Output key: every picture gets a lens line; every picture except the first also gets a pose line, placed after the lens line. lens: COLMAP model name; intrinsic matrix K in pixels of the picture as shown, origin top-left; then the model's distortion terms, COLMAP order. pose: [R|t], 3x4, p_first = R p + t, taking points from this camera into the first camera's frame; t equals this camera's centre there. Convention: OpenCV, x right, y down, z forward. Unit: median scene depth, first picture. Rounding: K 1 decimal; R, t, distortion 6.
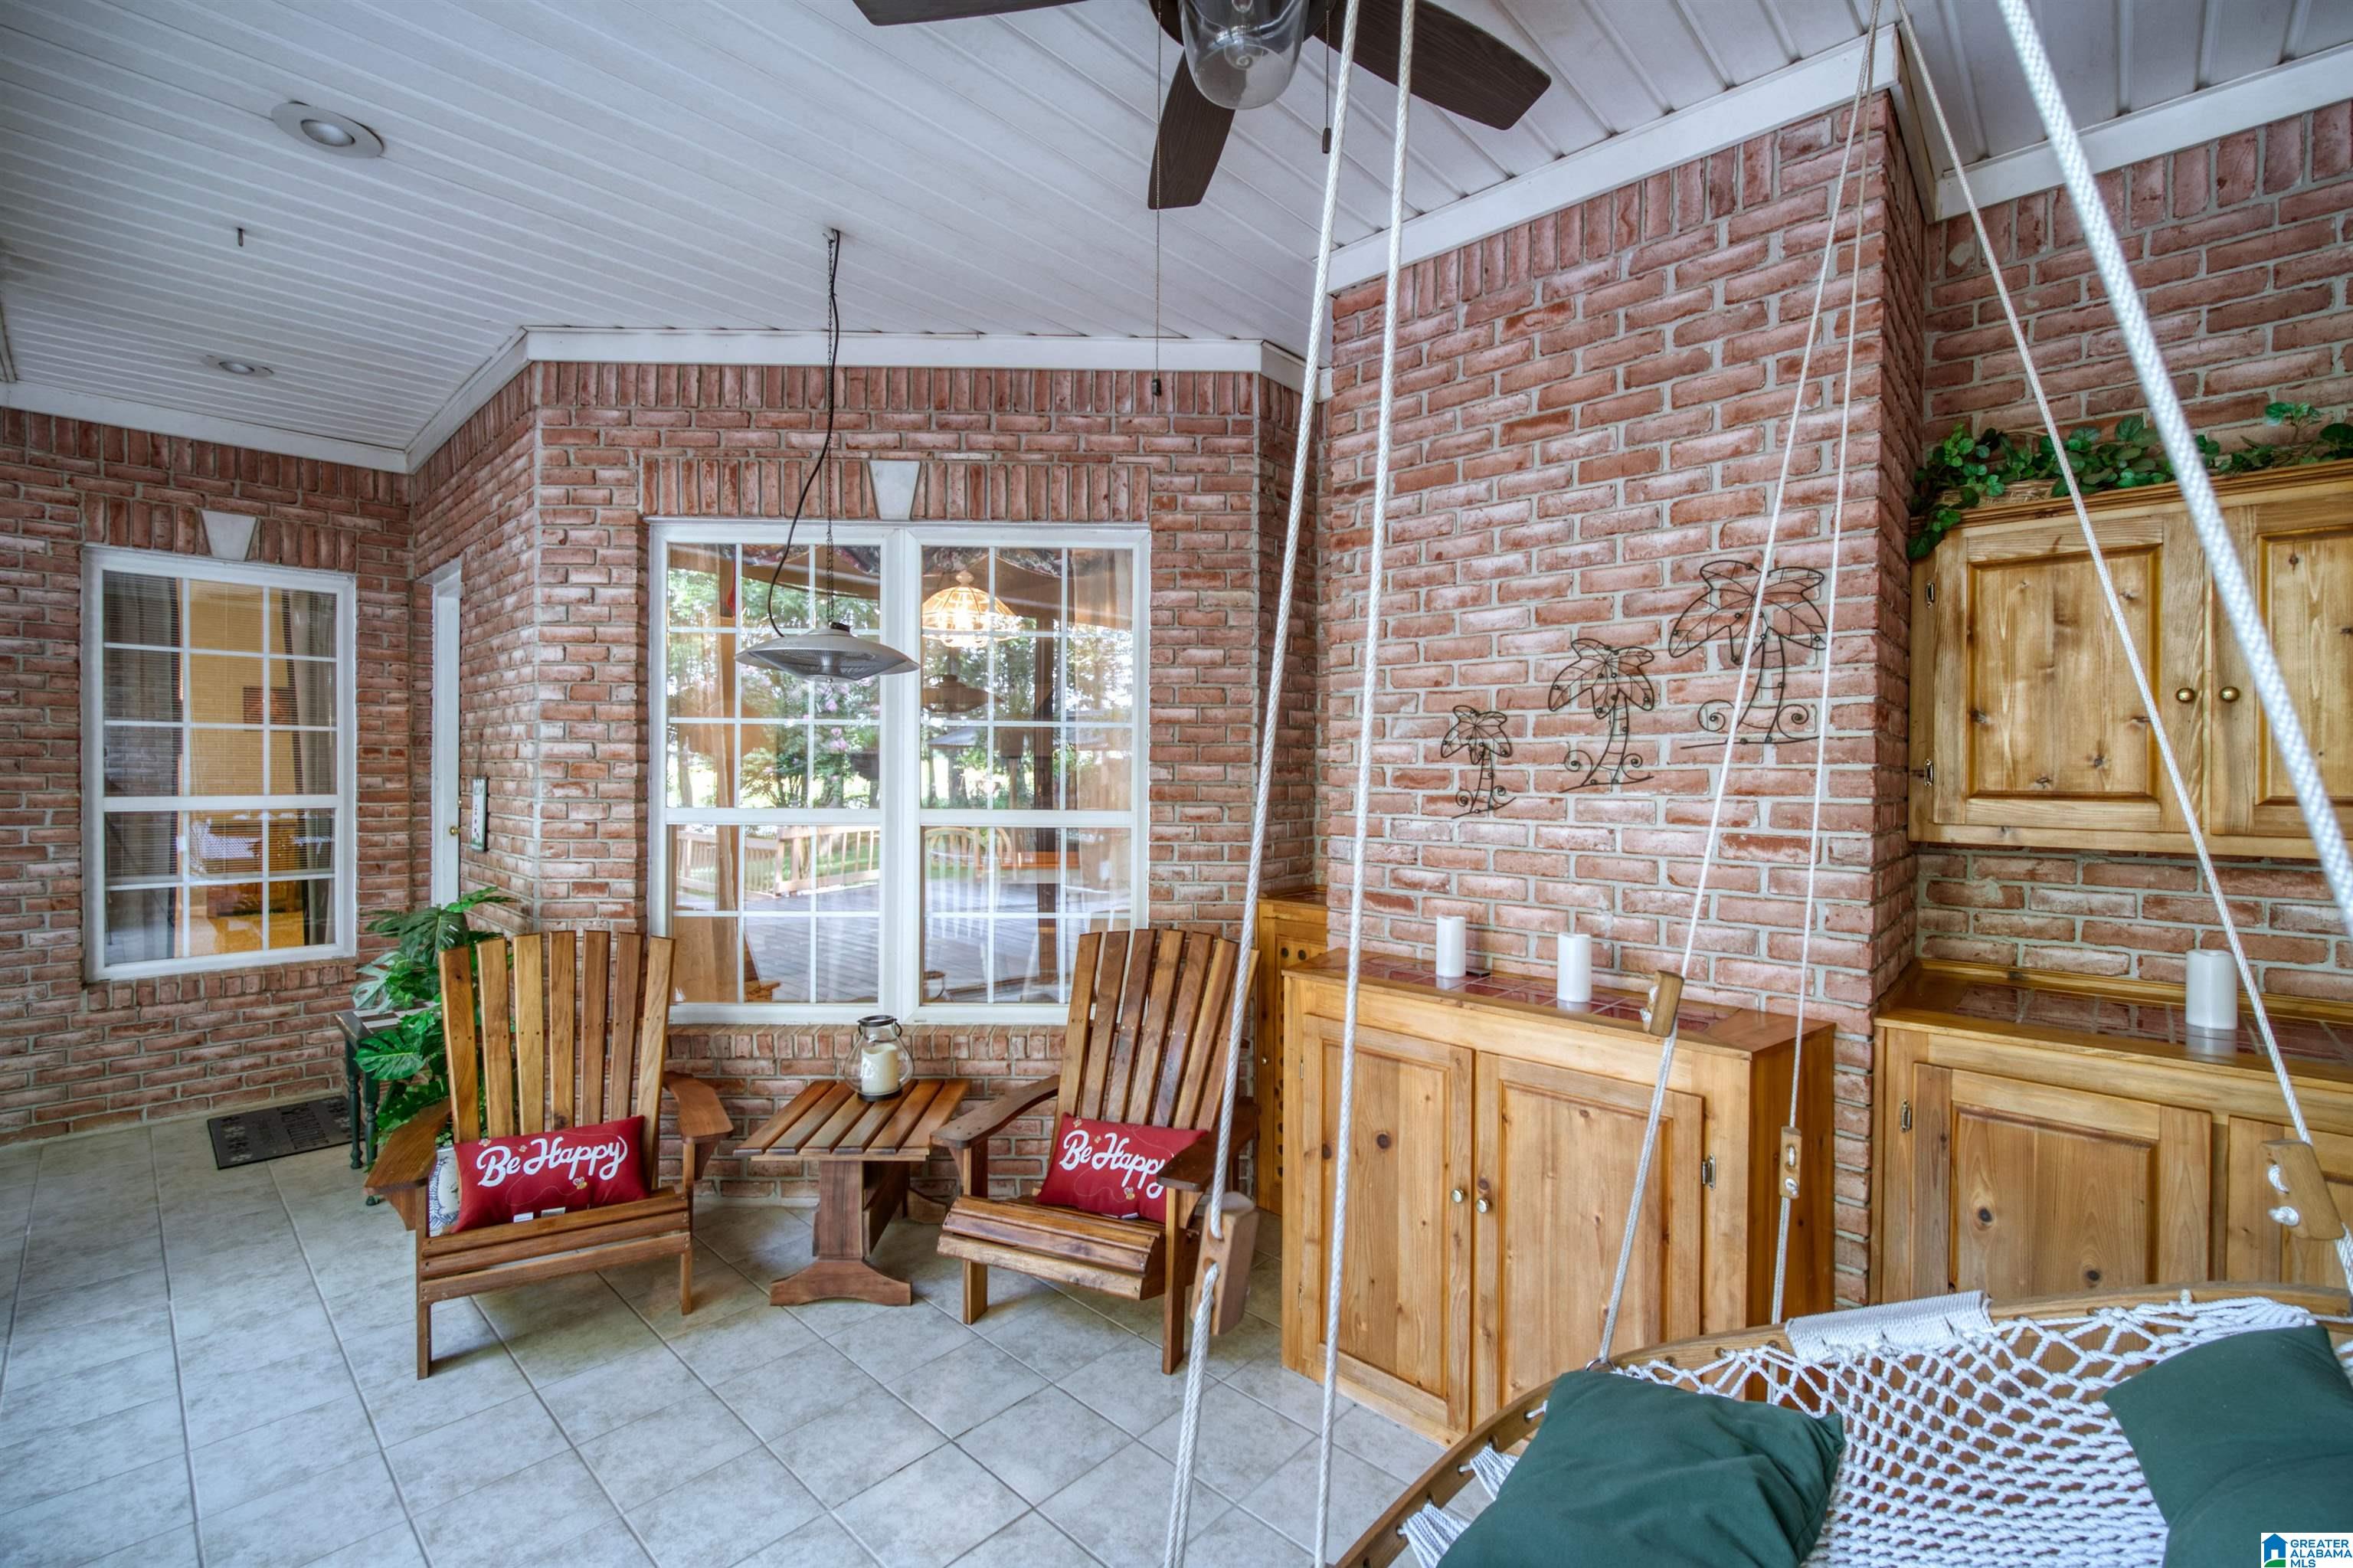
lens RADIAL K [[1010.5, 0, 1185.8], [0, 1010.5, 776.8], [0, 0, 1]] dist [-0.003136, -0.001082]
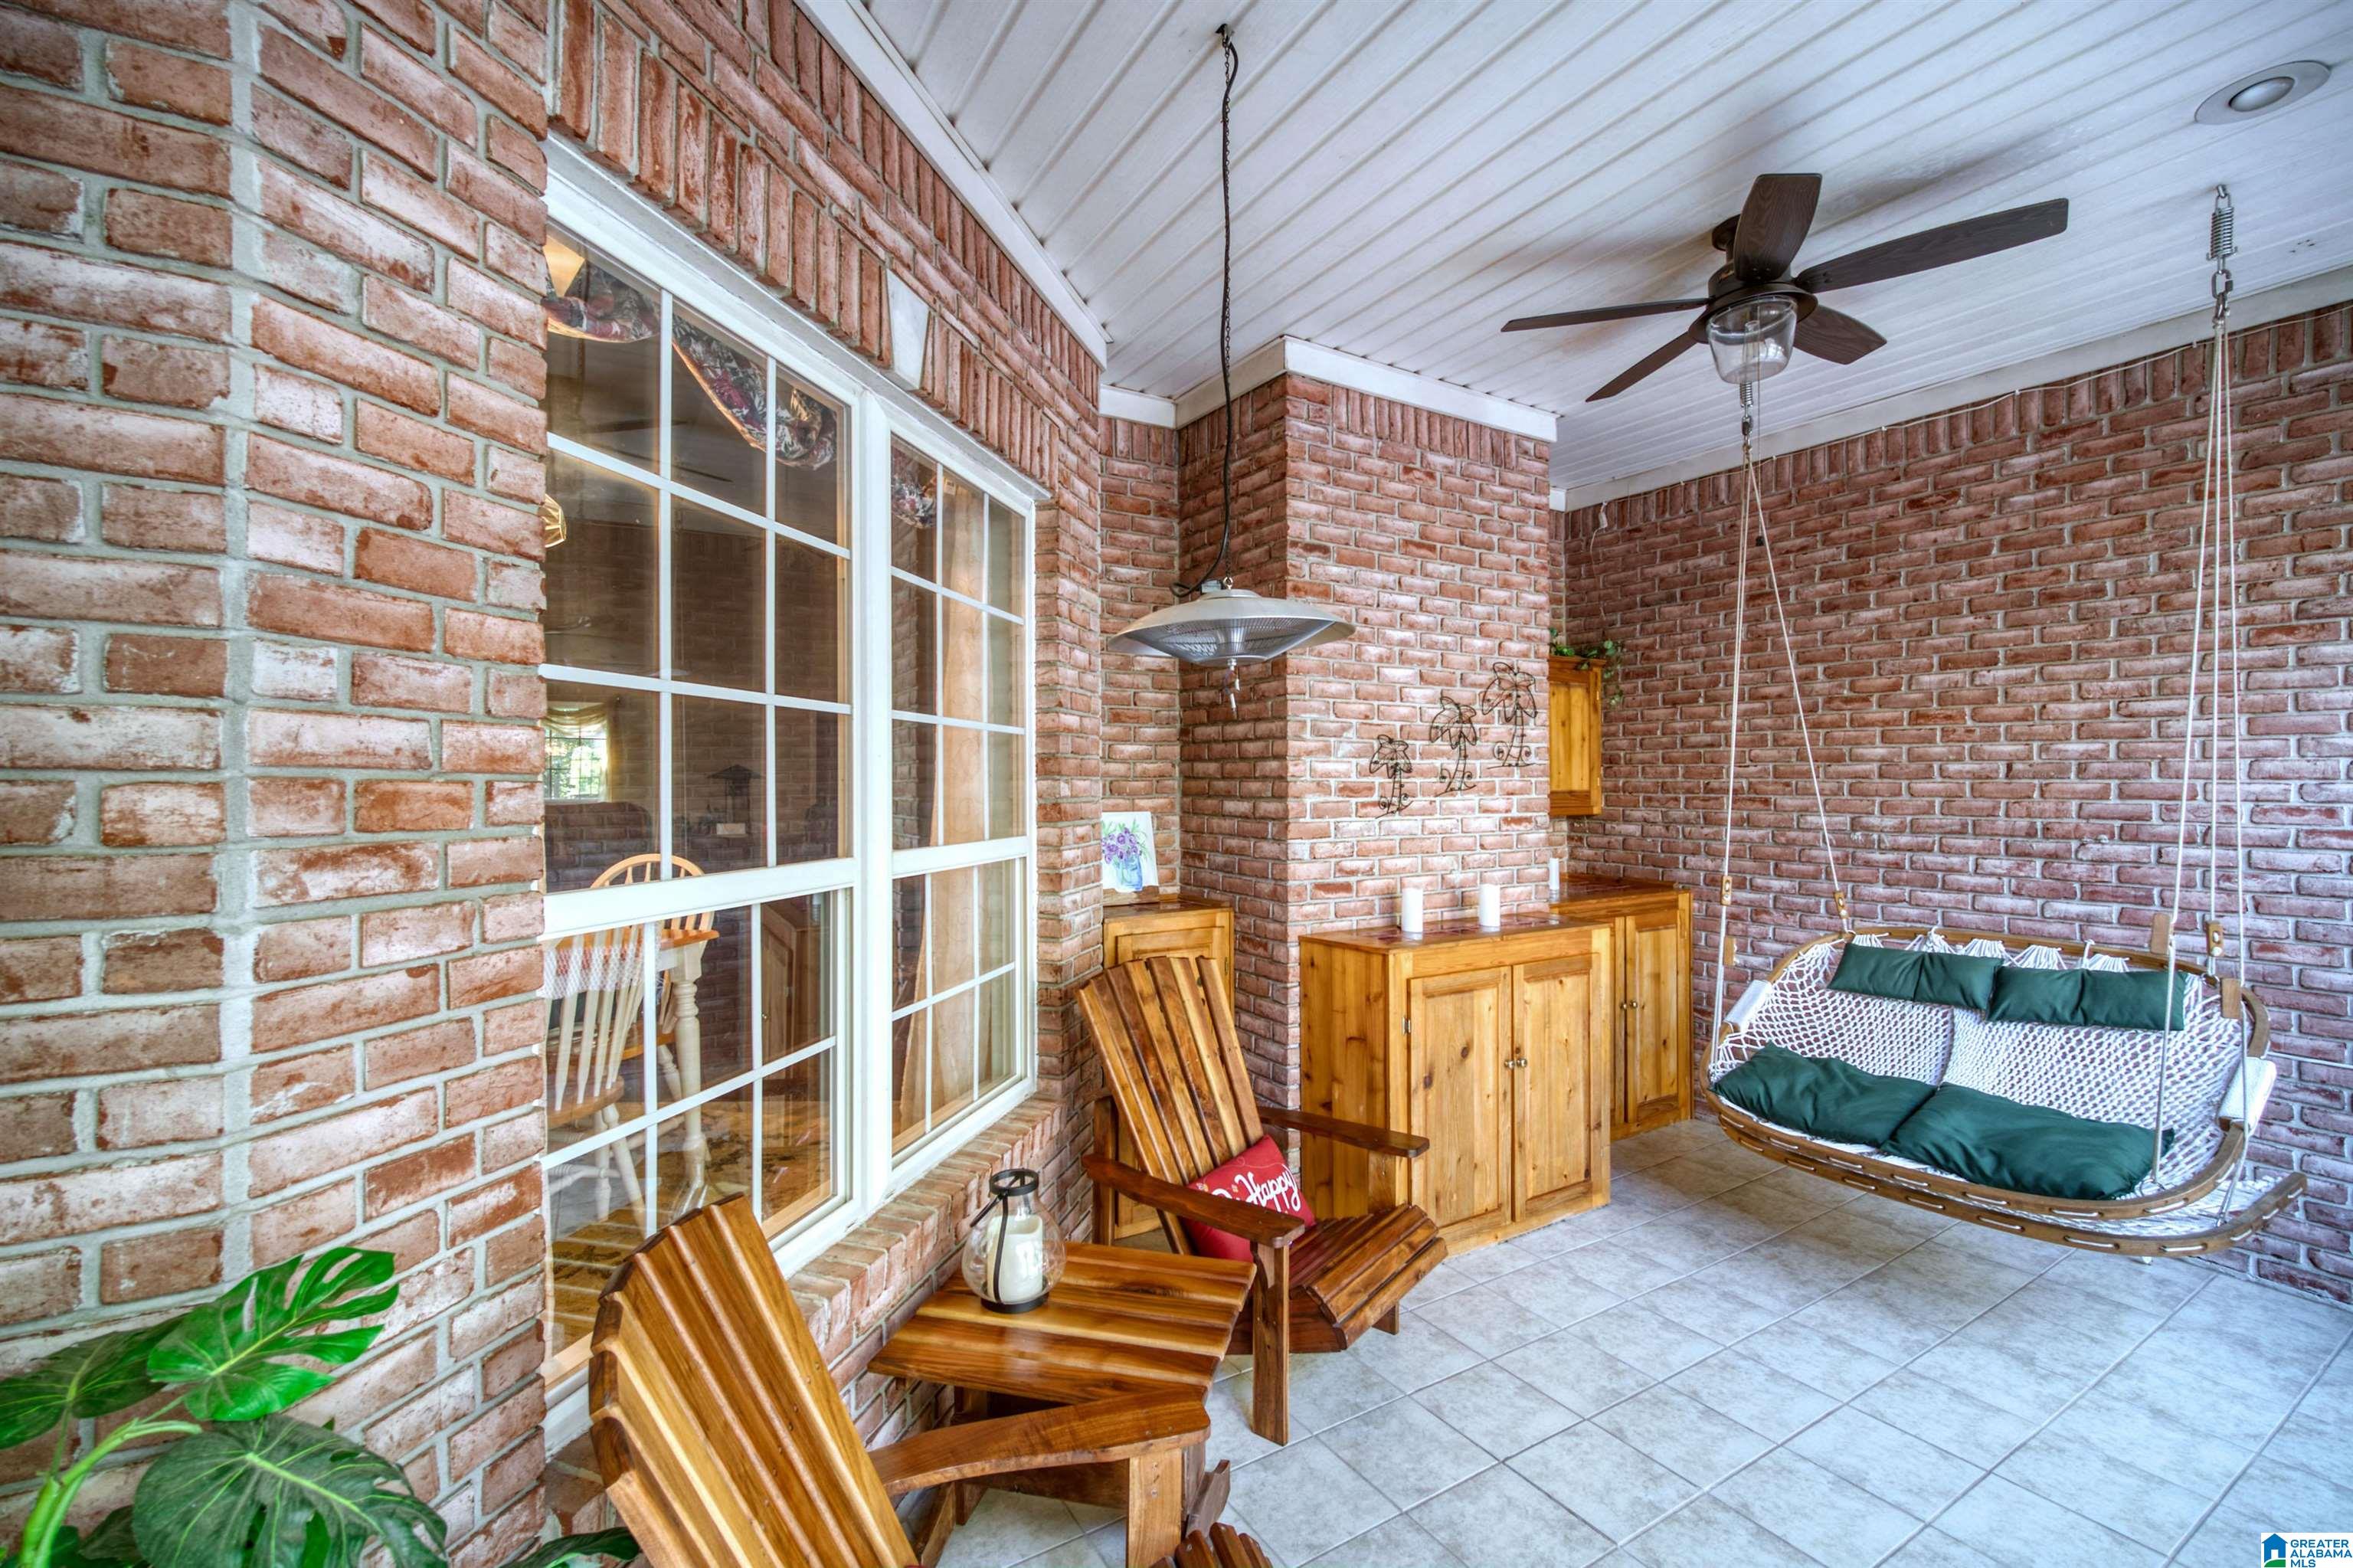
lens RADIAL K [[1010.5, 0, 1184.6], [0, 1010.5, 775.9], [0, 0, 1]] dist [-0.003136, -0.001082]
pose [[0.265049, -0.001214, 0.964234, -1.081845], [0.012803, 0.999915, -0.002260, -0.015511], [-0.964150, 0.012944, 0.265042, 0.876048]]
